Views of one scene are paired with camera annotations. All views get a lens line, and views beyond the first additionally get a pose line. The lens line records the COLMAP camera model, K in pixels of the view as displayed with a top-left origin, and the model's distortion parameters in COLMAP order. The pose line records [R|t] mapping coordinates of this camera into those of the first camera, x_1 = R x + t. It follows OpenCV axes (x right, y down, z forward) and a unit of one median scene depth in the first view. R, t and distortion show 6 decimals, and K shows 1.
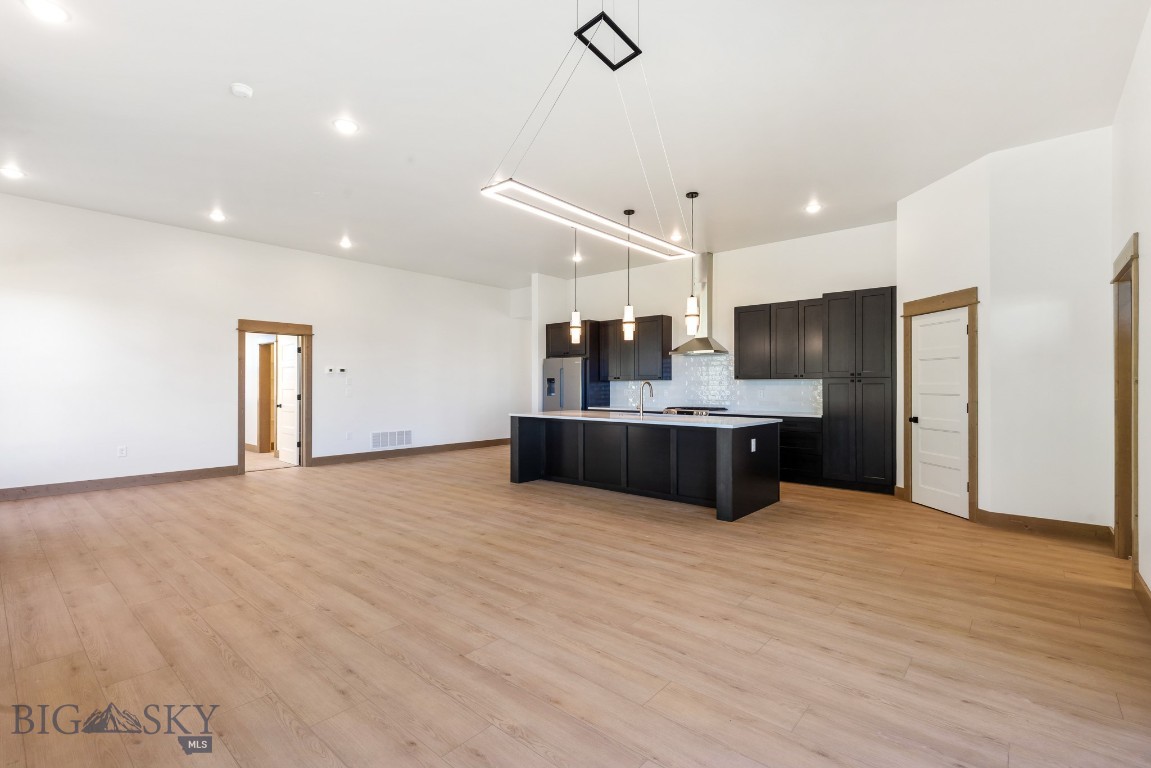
lens RADIAL K [[513.7, 0, 575.5], [0, 513.7, 384.0], [0, 0, 1]] dist [0.002993, 0.000175]
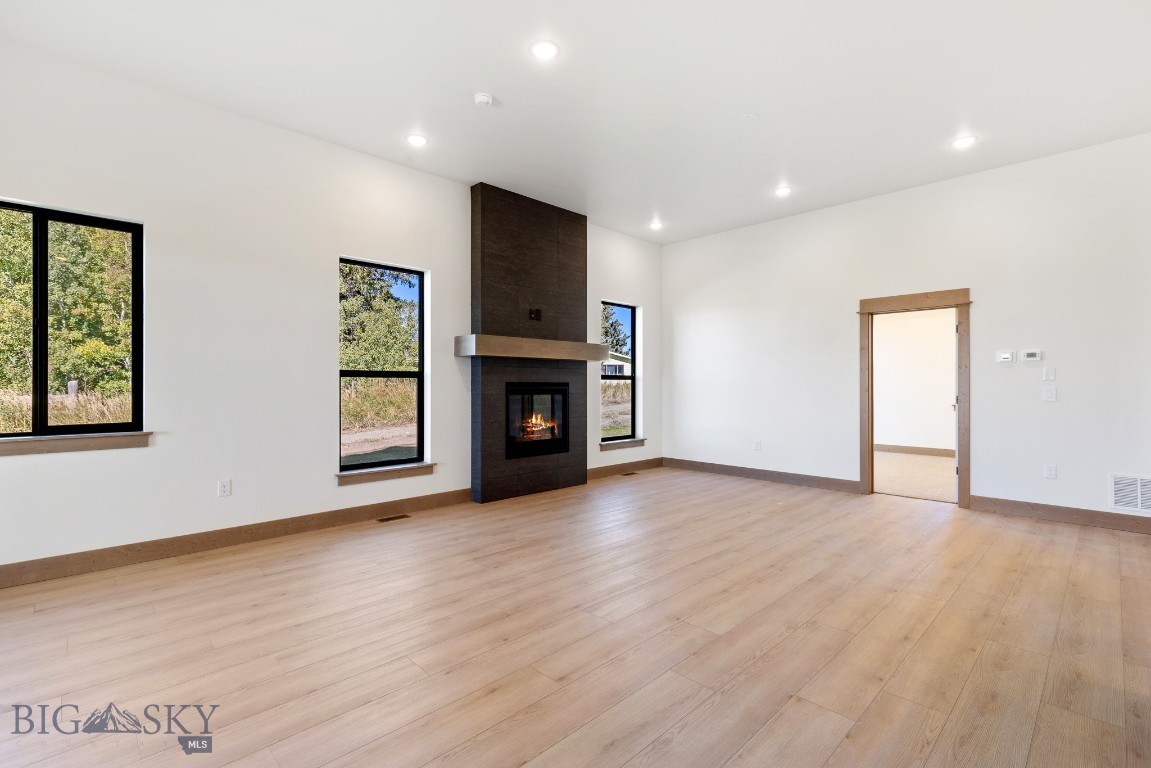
lens RADIAL K [[513.7, 0, 575.5], [0, 513.7, 384.0], [0, 0, 1]] dist [0.002993, 0.000175]
pose [[-0.080096, -0.002795, -0.996783, 0.243492], [0.004662, 0.999984, -0.003179, 0.007390], [0.996776, -0.004902, -0.080081, 0.821322]]
